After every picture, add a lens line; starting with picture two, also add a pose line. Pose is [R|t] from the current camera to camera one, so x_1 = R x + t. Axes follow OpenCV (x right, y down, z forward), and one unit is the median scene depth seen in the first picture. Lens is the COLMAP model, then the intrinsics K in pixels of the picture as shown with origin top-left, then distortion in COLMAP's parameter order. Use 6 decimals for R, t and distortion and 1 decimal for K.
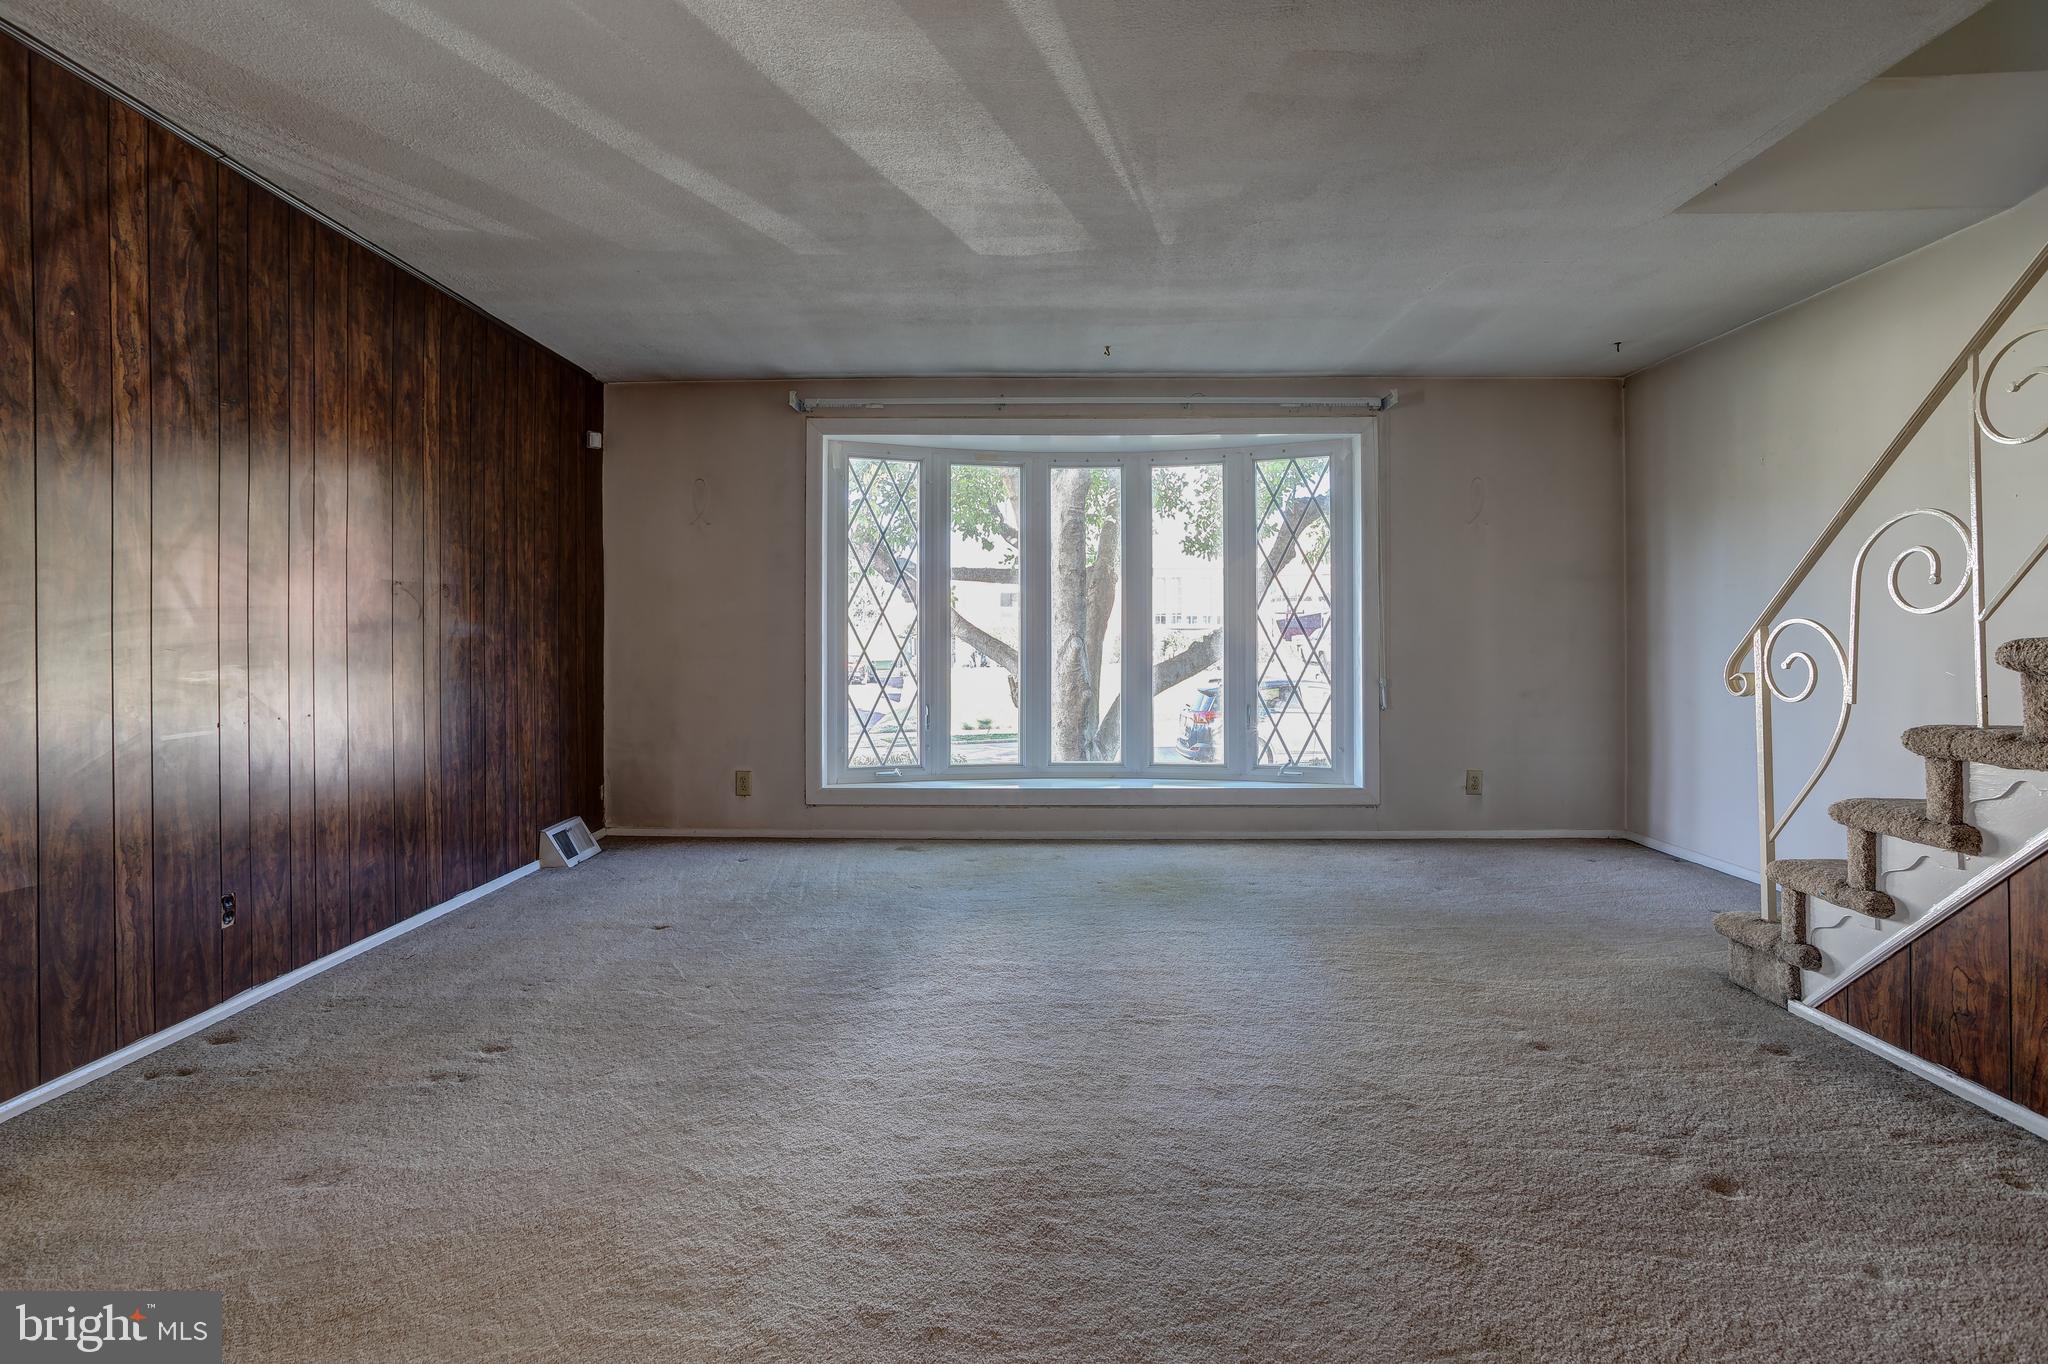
lens RADIAL K [[996.9, 0, 1032.4], [0, 996.9, 627.1], [0, 0, 1]] dist [-0.000762, 0.000212]
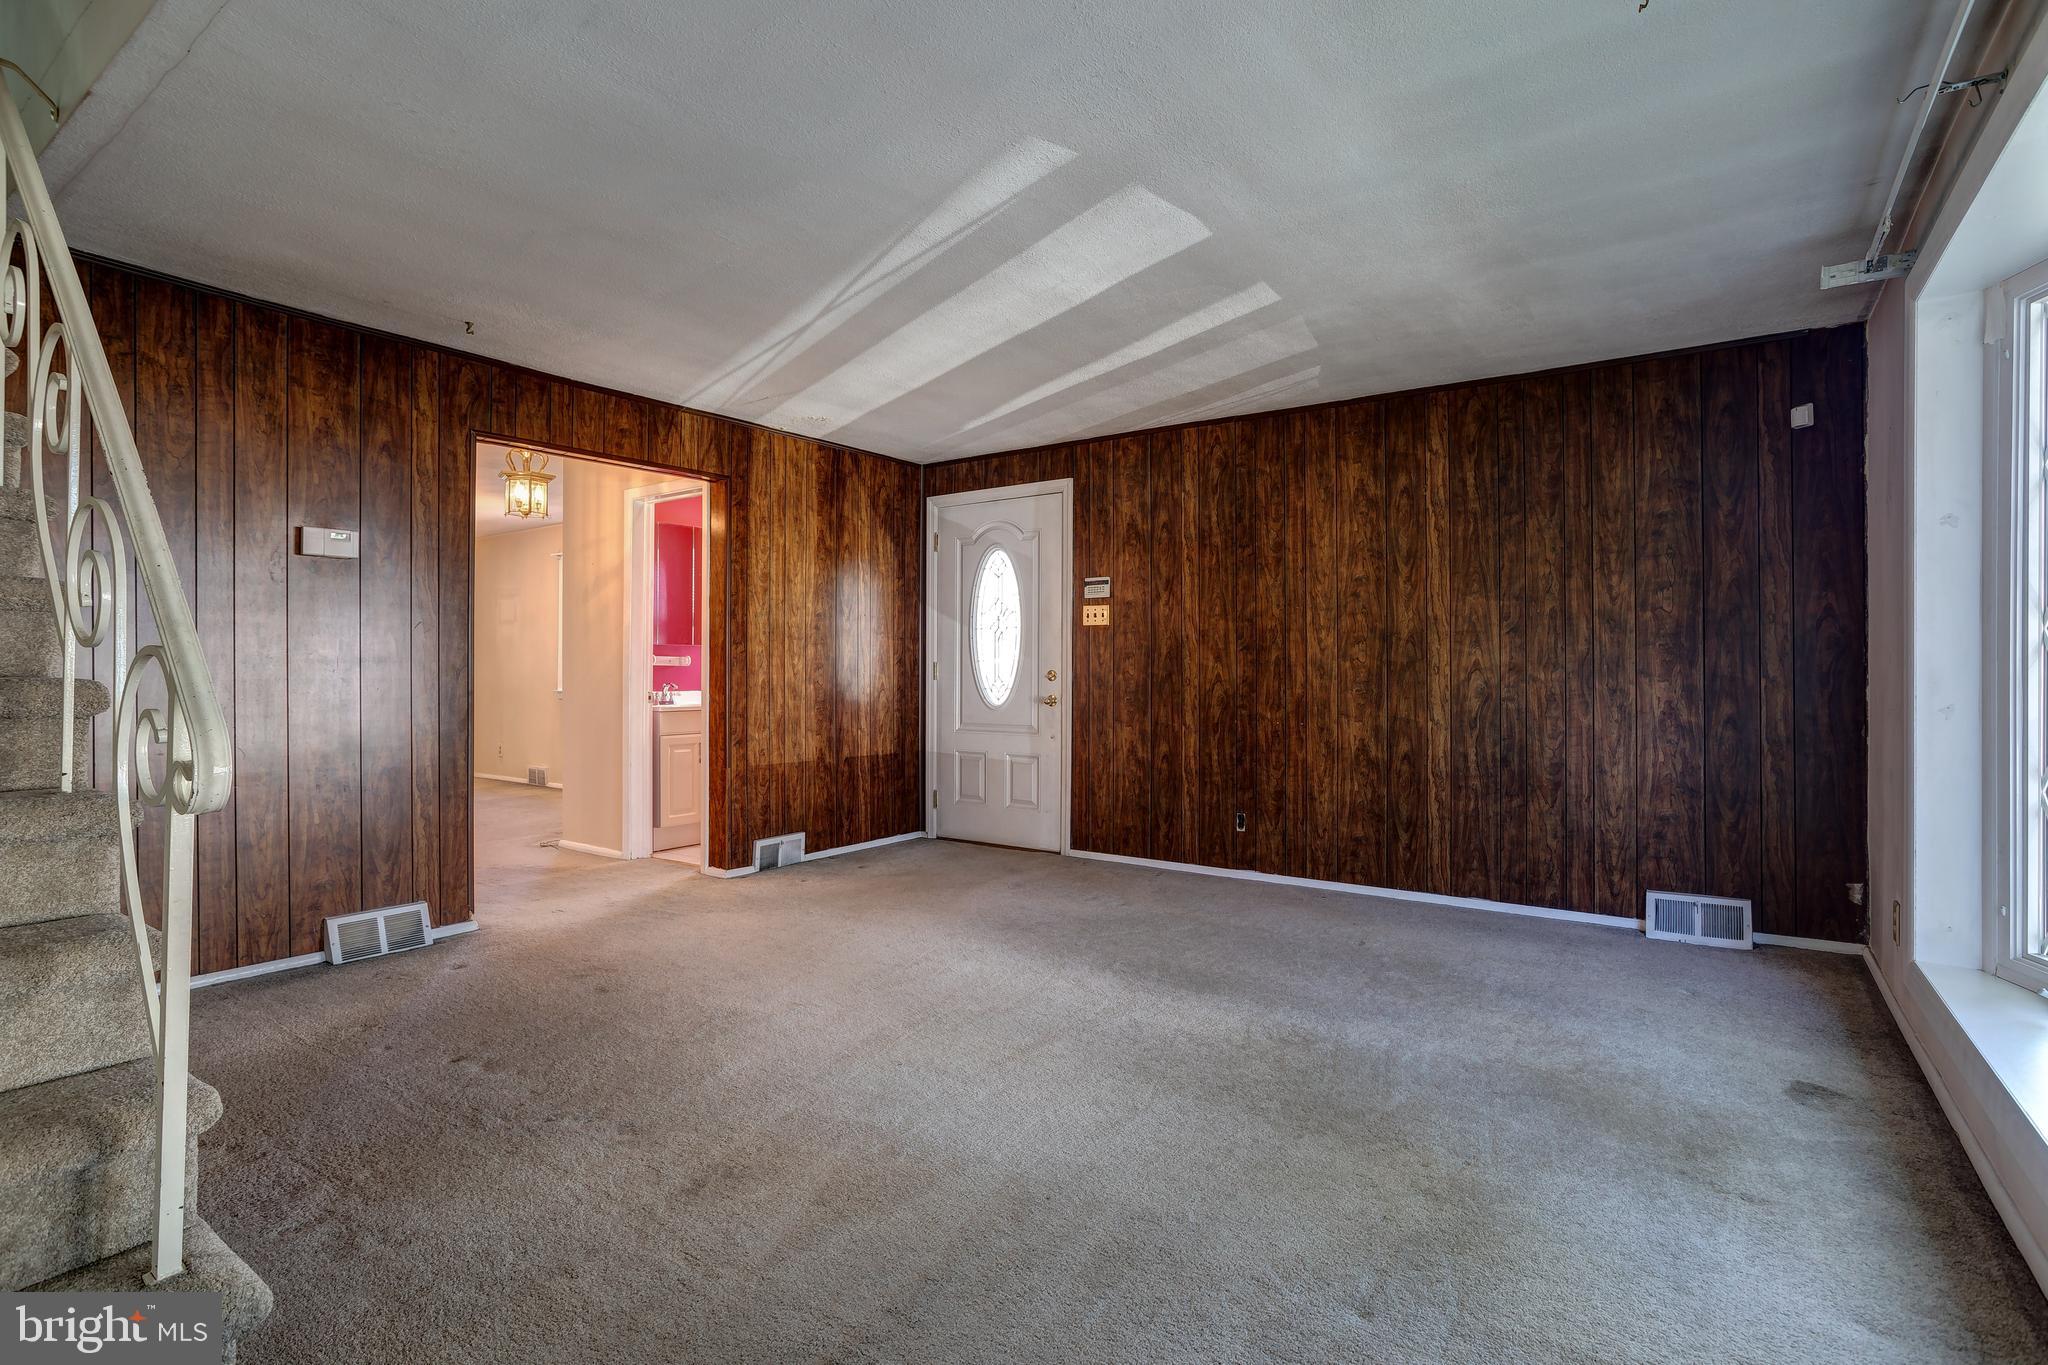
lens RADIAL K [[996.9, 0, 1020.0], [0, 996.9, 681.5], [0, 0, 1]] dist [-0.000762, 0.000212]
pose [[-0.570150, 0.004137, -0.821531, 0.777533], [0.004610, 0.999988, 0.001837, 0.014353], [0.821528, -0.002740, -0.570162, 1.406814]]
